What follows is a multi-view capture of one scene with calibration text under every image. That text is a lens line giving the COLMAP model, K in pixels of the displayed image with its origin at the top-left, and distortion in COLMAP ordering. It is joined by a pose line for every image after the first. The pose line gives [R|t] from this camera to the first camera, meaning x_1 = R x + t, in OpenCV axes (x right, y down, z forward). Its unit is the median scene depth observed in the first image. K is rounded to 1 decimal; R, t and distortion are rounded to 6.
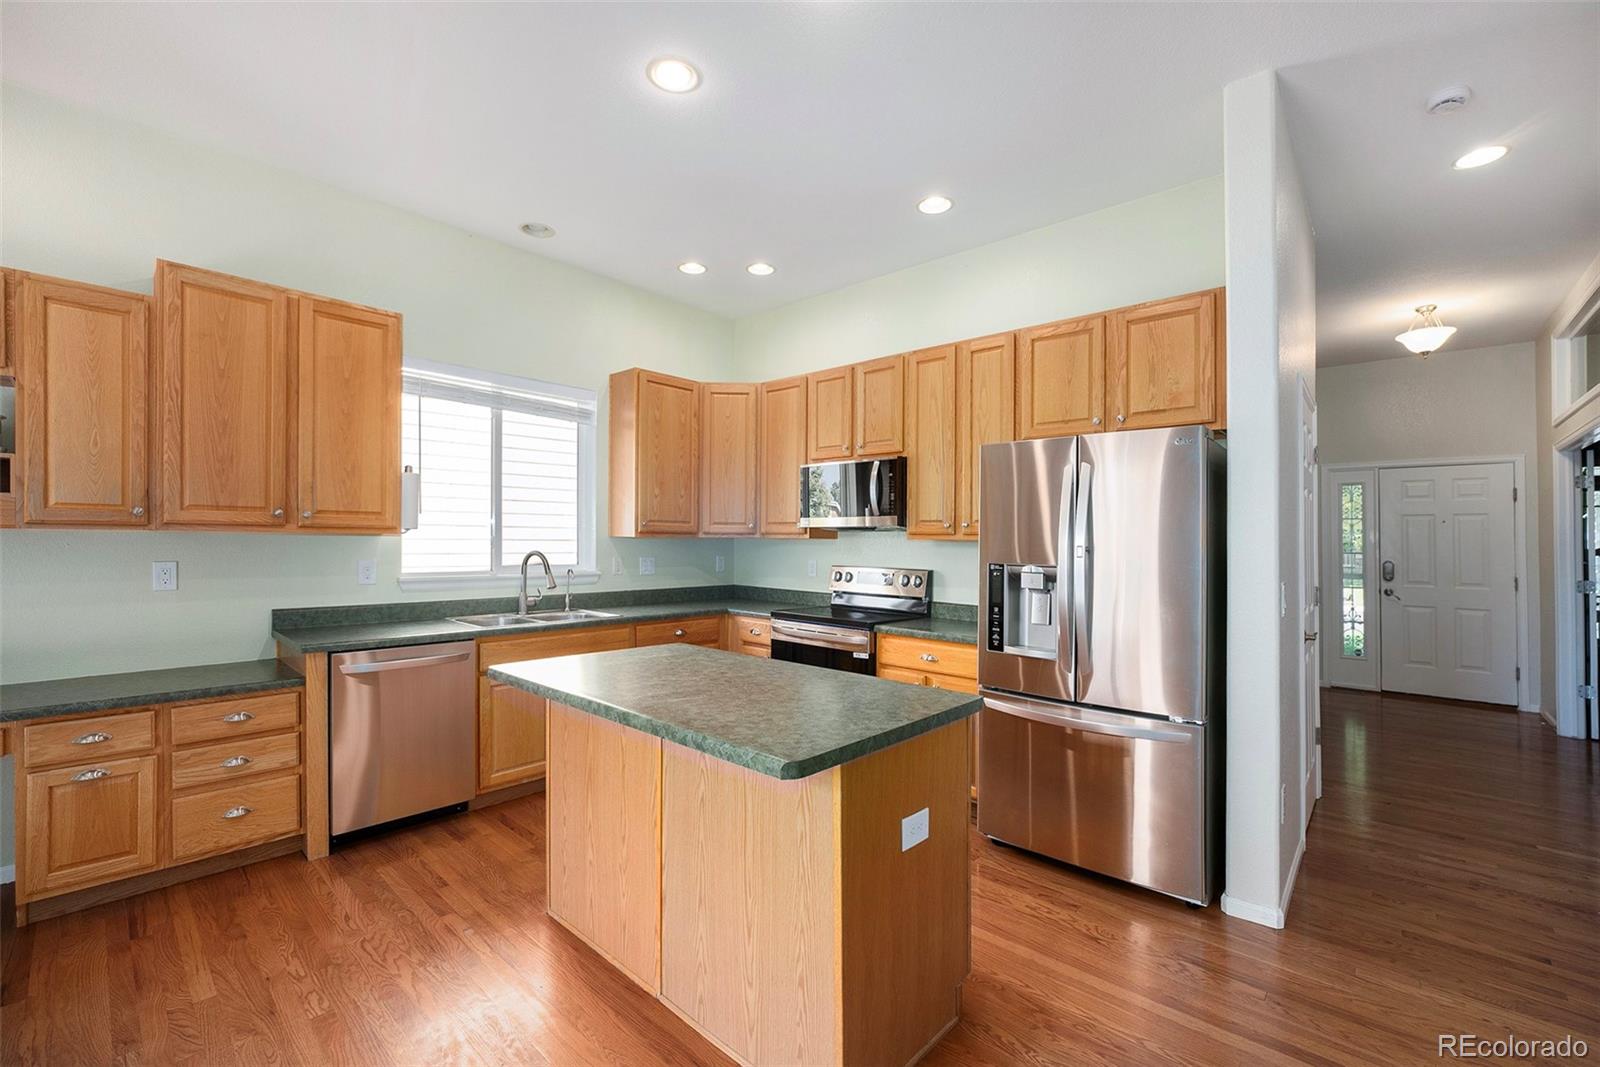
lens RADIAL K [[681.4, 0, 799.4], [0, 681.4, 544.6], [0, 0, 1]] dist [-0.023120, 0.000551]
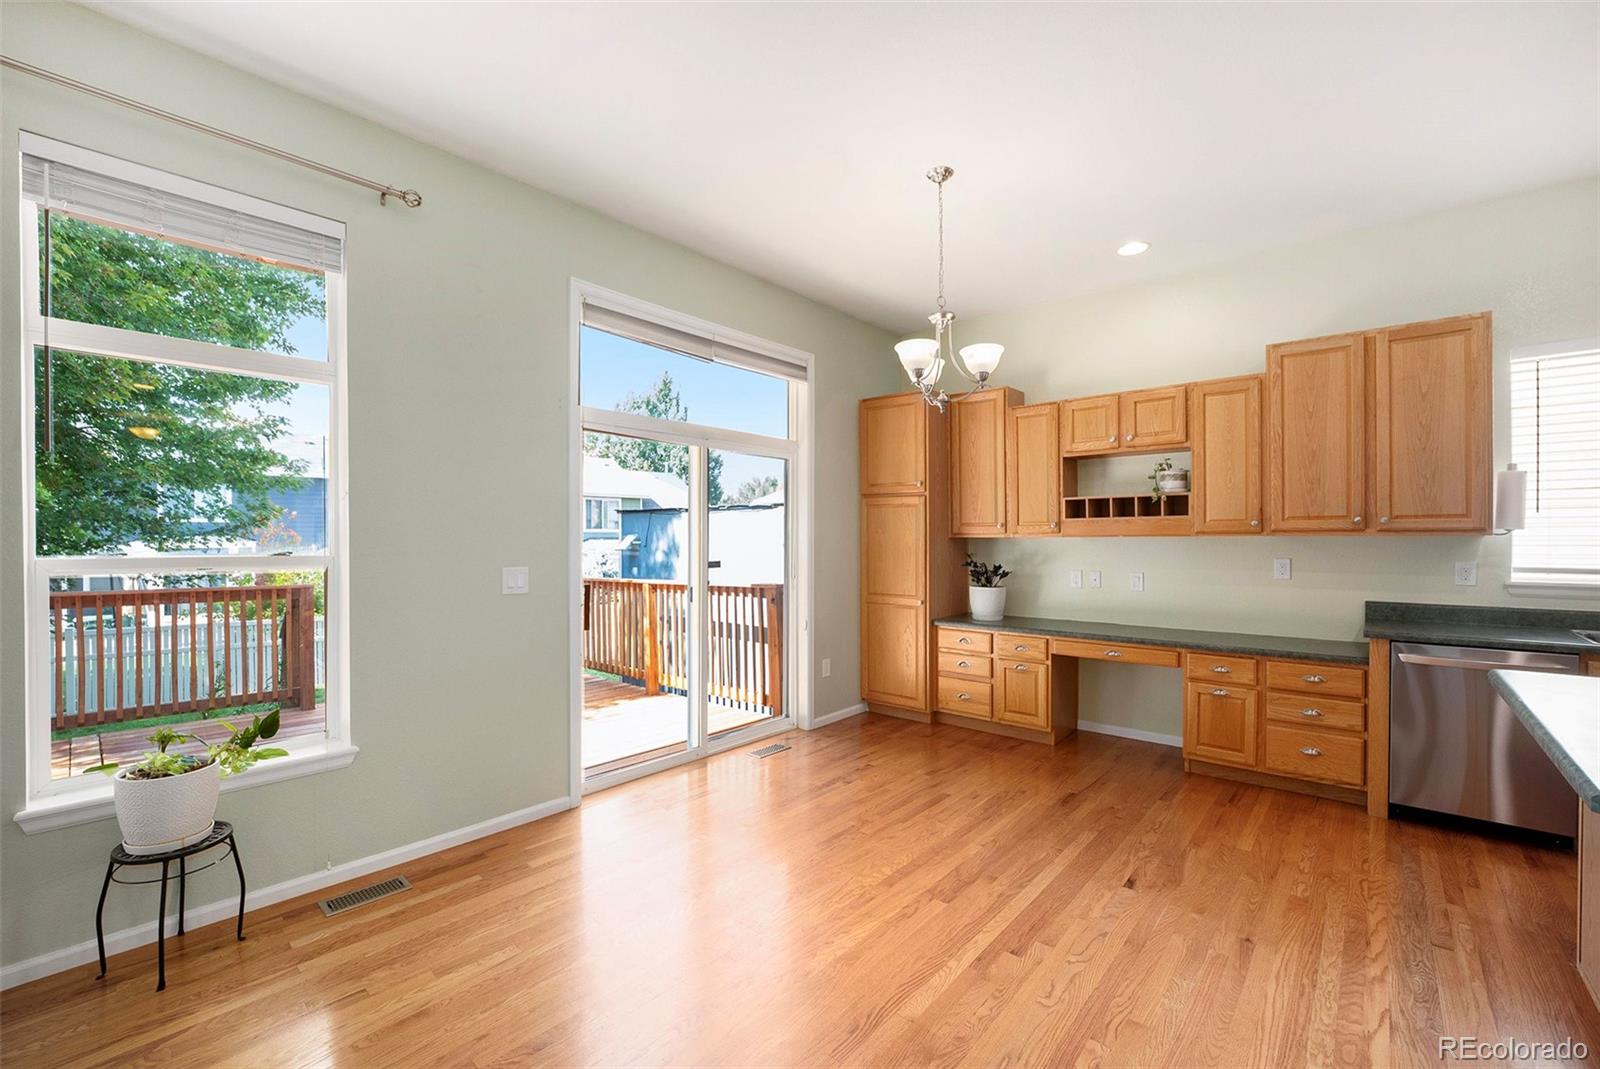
lens RADIAL K [[681.4, 0, 800.9], [0, 681.4, 542.8], [0, 0, 1]] dist [-0.023120, 0.000551]
pose [[0.015841, -0.006627, -0.999853, 0.449988], [-0.005187, 0.999964, -0.006710, 0.007735], [0.999861, 0.005292, 0.015806, -0.018131]]
